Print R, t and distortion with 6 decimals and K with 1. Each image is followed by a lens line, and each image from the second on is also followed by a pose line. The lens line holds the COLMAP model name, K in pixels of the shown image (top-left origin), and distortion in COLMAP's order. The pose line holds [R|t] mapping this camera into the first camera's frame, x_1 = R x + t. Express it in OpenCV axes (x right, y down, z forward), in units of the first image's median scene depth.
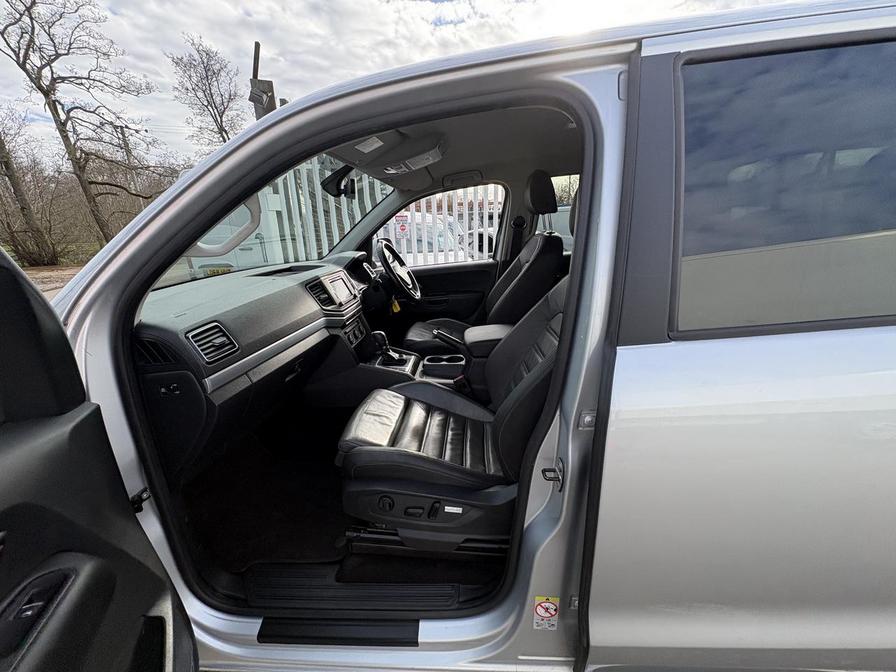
lens RADIAL K [[352.9, 0, 451.2], [0, 352.9, 339.2], [0, 0, 1]] dist [0.003719, -0.000059]
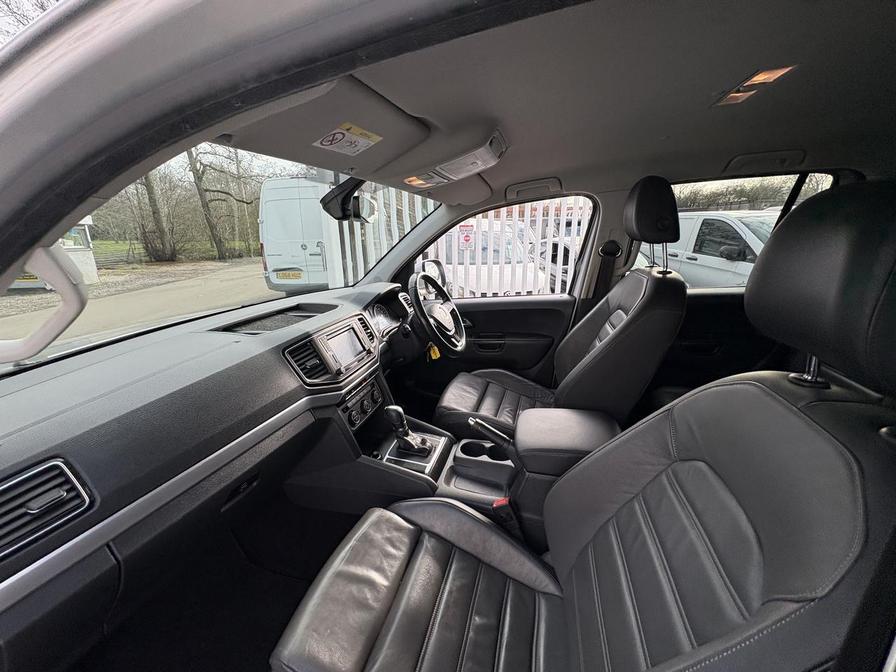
lens RADIAL K [[363.4, 0, 447.9], [0, 363.4, 339.9], [0, 0, 1]] dist [-0.000129, -0.000041]
pose [[0.980333, 0.067507, -0.185447, 0.023520], [-0.070940, 0.997409, -0.011931, -0.138529], [0.184161, 0.024852, 0.982582, 0.270406]]
